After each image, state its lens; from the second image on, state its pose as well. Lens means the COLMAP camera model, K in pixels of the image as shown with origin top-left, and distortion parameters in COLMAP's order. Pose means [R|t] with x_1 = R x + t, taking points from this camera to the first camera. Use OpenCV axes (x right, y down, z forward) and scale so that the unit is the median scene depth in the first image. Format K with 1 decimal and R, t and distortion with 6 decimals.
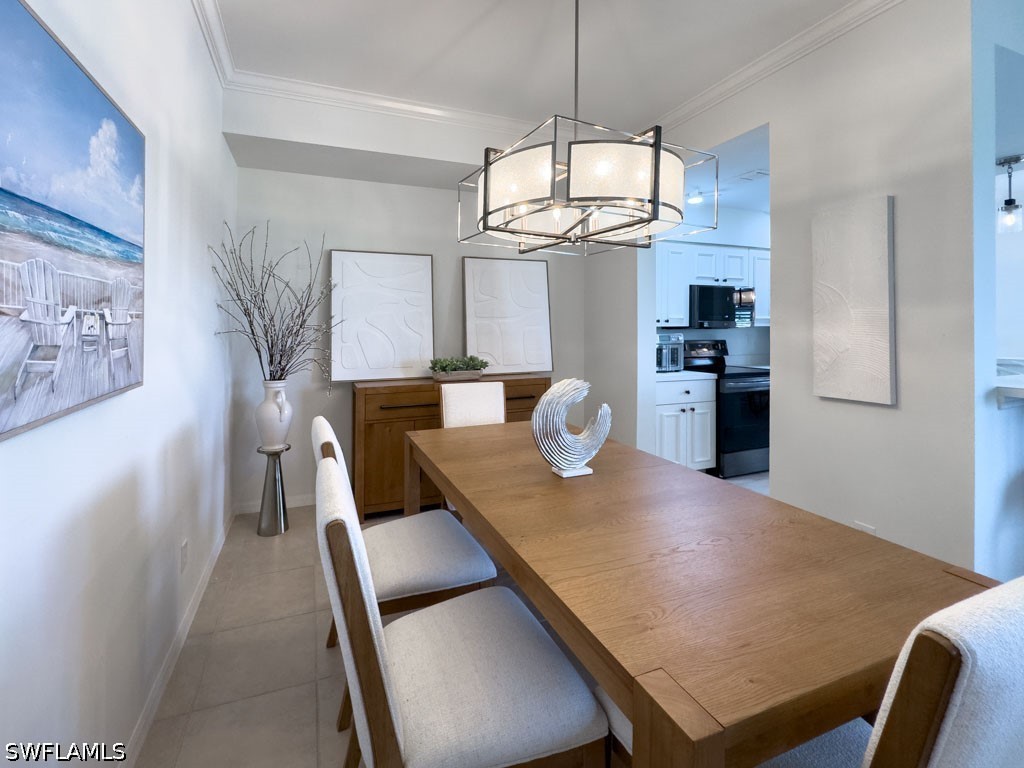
lens RADIAL K [[429.6, 0, 464.6], [0, 429.6, 324.4], [0, 0, 1]] dist [-0.002289, -0.000191]
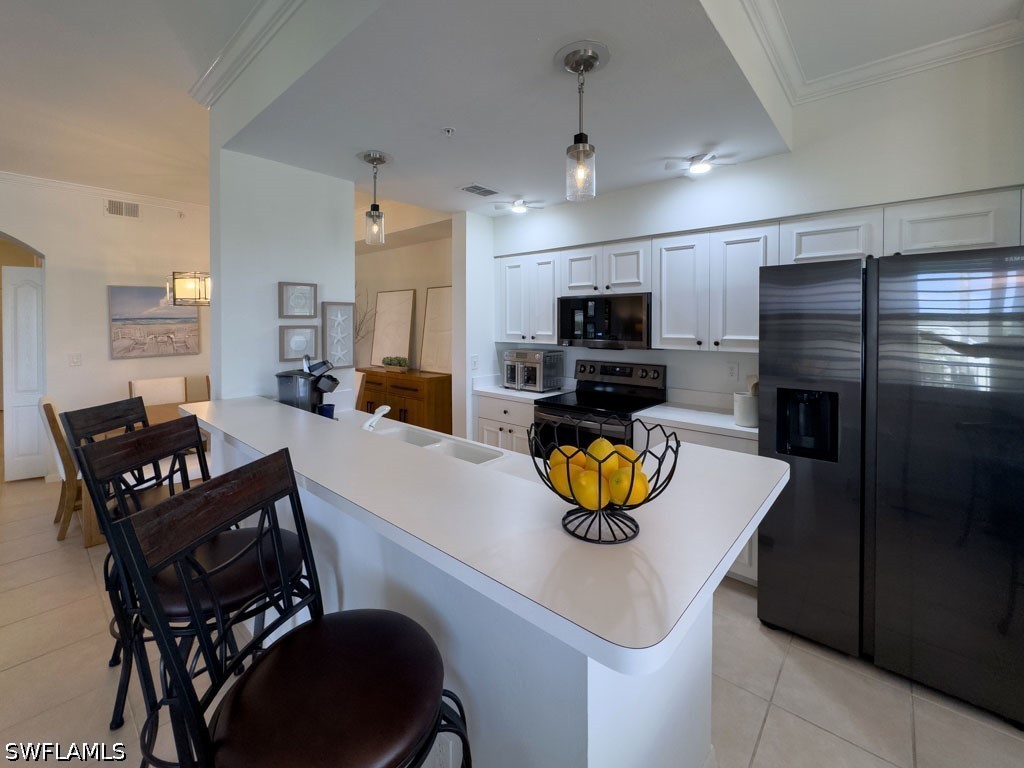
lens RADIAL K [[428.5, 0, 516.1], [0, 428.5, 328.0], [0, 0, 1]] dist [0.000728, 0.000051]
pose [[0.495373, 0.017067, -0.868513, 2.354176], [0.004177, 0.999749, 0.022029, -0.092747], [0.868670, -0.014540, 0.495177, 0.926332]]
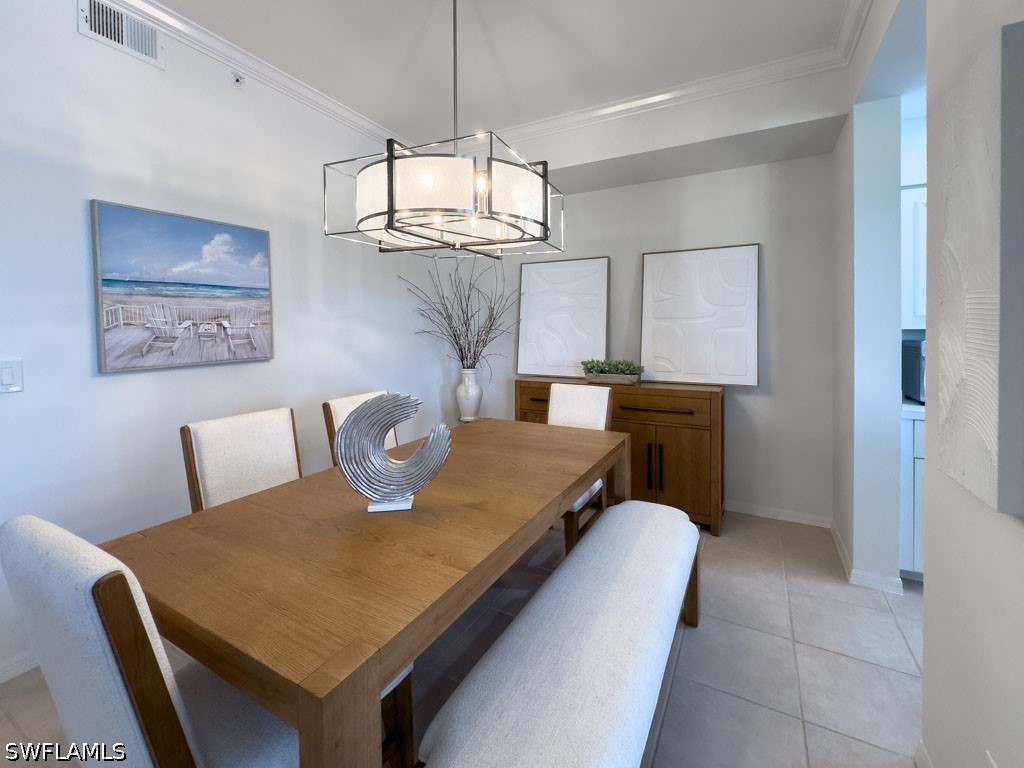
lens RADIAL K [[422.2, 0, 527.4], [0, 422.2, 335.5], [0, 0, 1]] dist [0.001024, 0.000135]
pose [[0.680204, 0.015286, -0.732863, 0.865223], [0.003020, 0.999716, 0.023655, -0.004144], [0.733016, -0.018303, 0.679965, 0.323185]]
